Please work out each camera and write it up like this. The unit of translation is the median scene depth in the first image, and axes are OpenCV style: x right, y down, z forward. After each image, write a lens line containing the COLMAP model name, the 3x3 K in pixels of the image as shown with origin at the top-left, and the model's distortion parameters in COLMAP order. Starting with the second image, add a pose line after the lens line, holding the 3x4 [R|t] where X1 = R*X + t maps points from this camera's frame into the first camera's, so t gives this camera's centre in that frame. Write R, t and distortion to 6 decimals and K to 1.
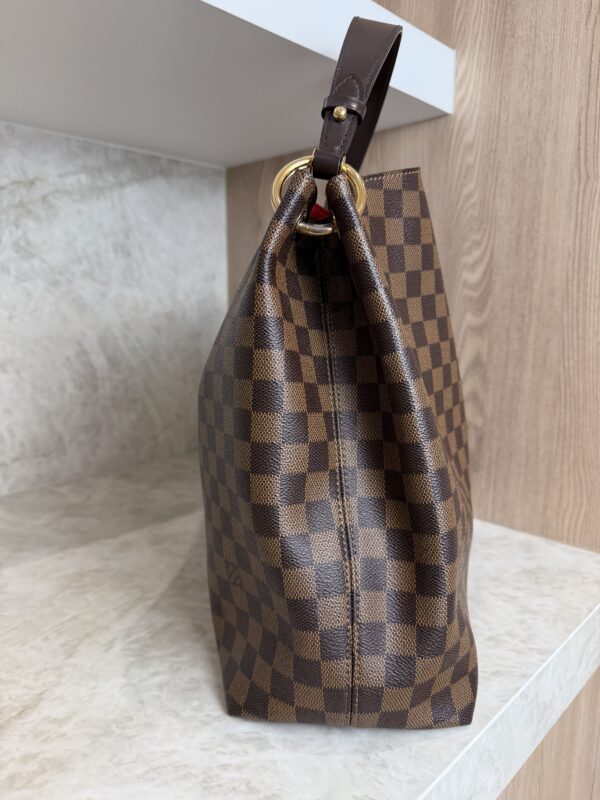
lens RADIAL K [[577.0, 0, 301.7], [0, 577.0, 397.6], [0, 0, 1]] dist [-0.024615, -0.004223]
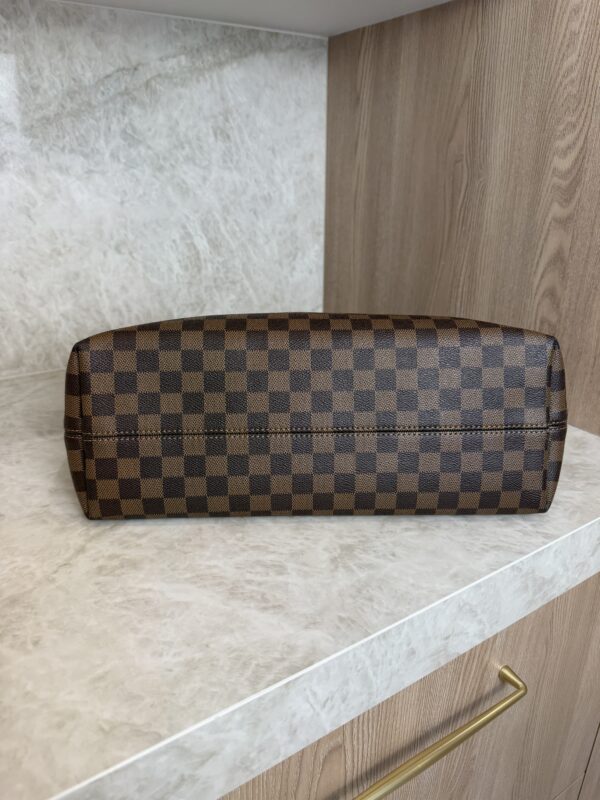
lens RADIAL K [[566.5, 0, 304.6], [0, 566.5, 402.2], [0, 0, 1]] dist [0.027346, -0.068543]
pose [[0.974773, 0.079891, -0.208410, 0.113784], [-0.030900, 0.973058, 0.228482, -0.029889], [0.221048, -0.216278, 0.950979, -0.064113]]
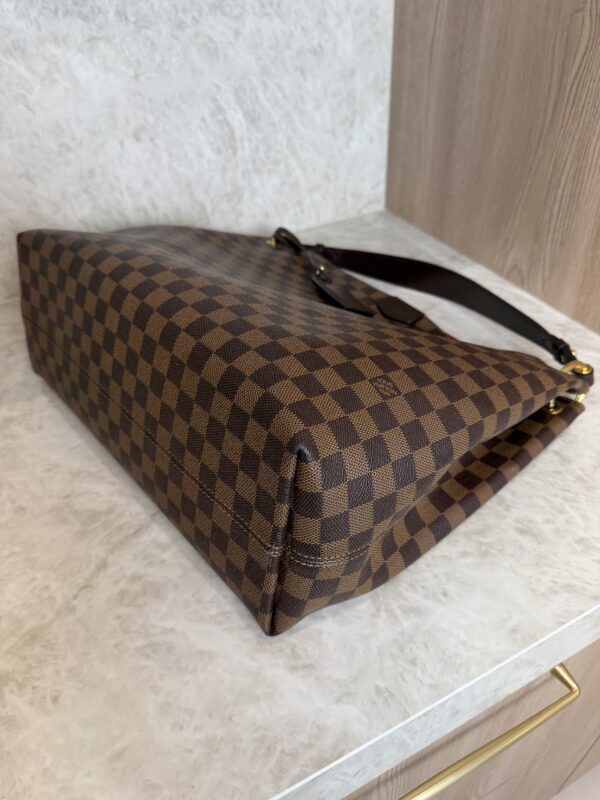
lens RADIAL K [[577.0, 0, 301.7], [0, 577.0, 397.6], [0, 0, 1]] dist [-0.024615, -0.004223]
pose [[0.945845, 0.166296, -0.278787, 0.081437], [-0.002329, 0.862270, 0.506444, -0.184117], [0.324609, -0.478368, 0.815961, 0.130955]]
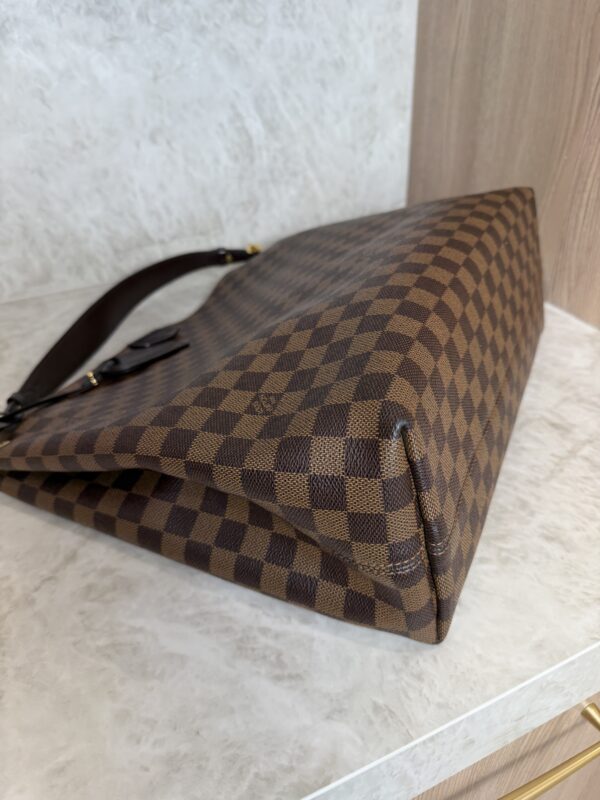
lens RADIAL K [[582.7, 0, 309.2], [0, 582.7, 392.1], [0, 0, 1]] dist [-0.035708, 0.006324]
pose [[0.933392, 0.168999, -0.316574, 0.097633], [-0.022183, 0.907652, 0.419136, -0.088651], [0.358173, -0.384196, 0.850944, 0.152438]]
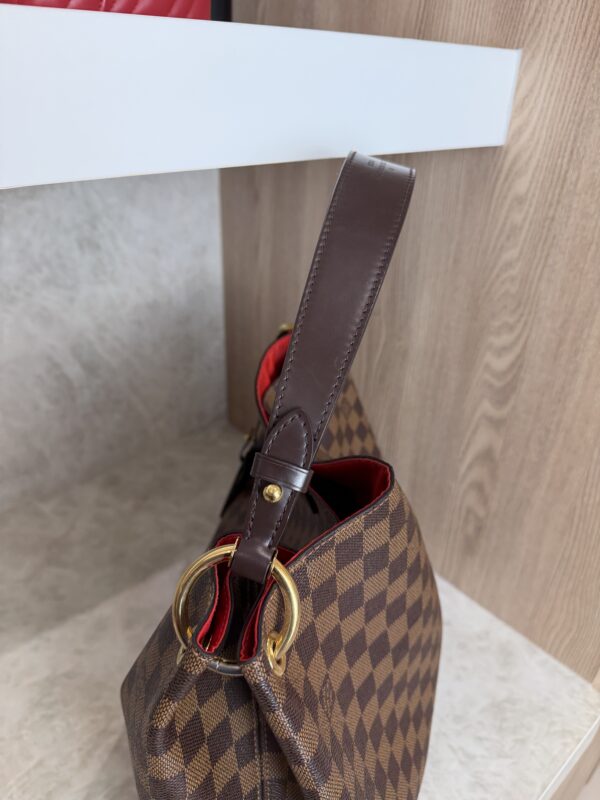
lens RADIAL K [[578.3, 0, 299.8], [0, 578.3, 402.4], [0, 0, 1]] dist [-0.031198, 0.001203]
pose [[0.996667, 0.061139, -0.054013, 0.069719], [-0.038620, 0.936787, 0.347761, -0.451438], [0.071860, -0.344516, 0.936026, 0.208604]]
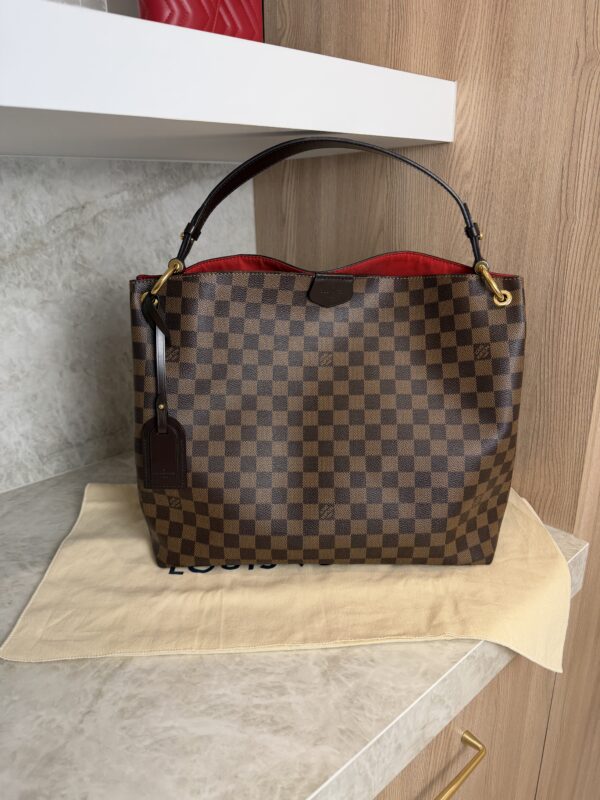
lens RADIAL K [[565.5, 0, 301.5], [0, 565.5, 397.6], [0, 0, 1]] dist [-0.016623, 0.000801]
pose [[0.997562, -0.007293, -0.069398, 0.046754], [0.018826, 0.985773, 0.167022, -0.207680], [0.067193, -0.167922, 0.983508, -0.167448]]
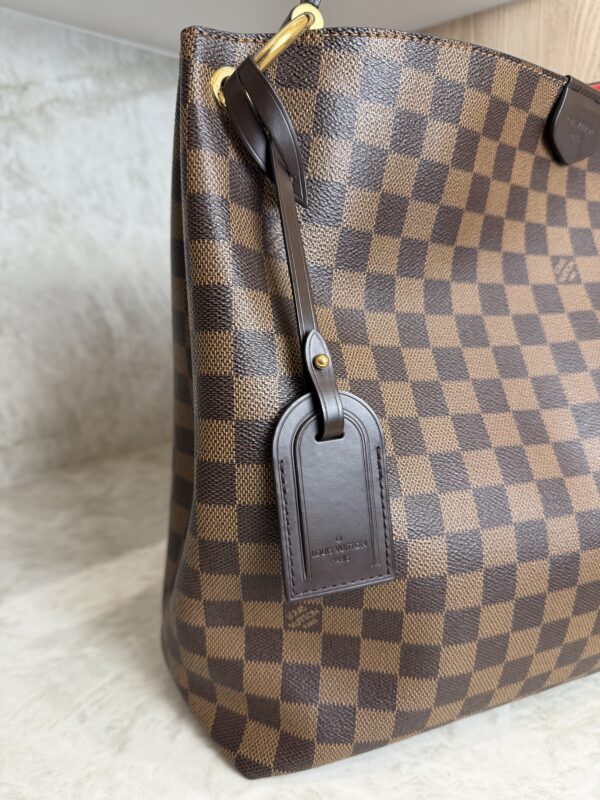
lens RADIAL K [[587.8, 0, 300.0], [0, 587.8, 400.0], [0, 0, 1]] dist [-0.035274, -0.002513]
pose [[0.999911, -0.013229, -0.001892, -0.119101], [0.013335, 0.997054, 0.075537, -0.010113], [0.000887, -0.075556, 0.997141, 0.220221]]
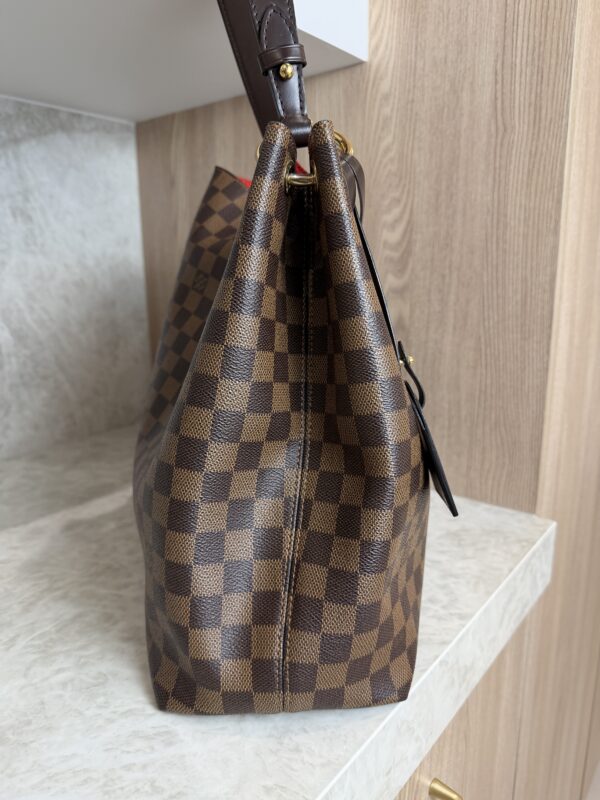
lens RADIAL K [[578.3, 0, 299.8], [0, 578.3, 402.4], [0, 0, 1]] dist [-0.031198, 0.001203]
pose [[0.994672, -0.042113, 0.094097, 0.040910], [0.035838, 0.997082, 0.067408, -0.002481], [-0.096661, -0.063677, 0.993278, 0.039050]]
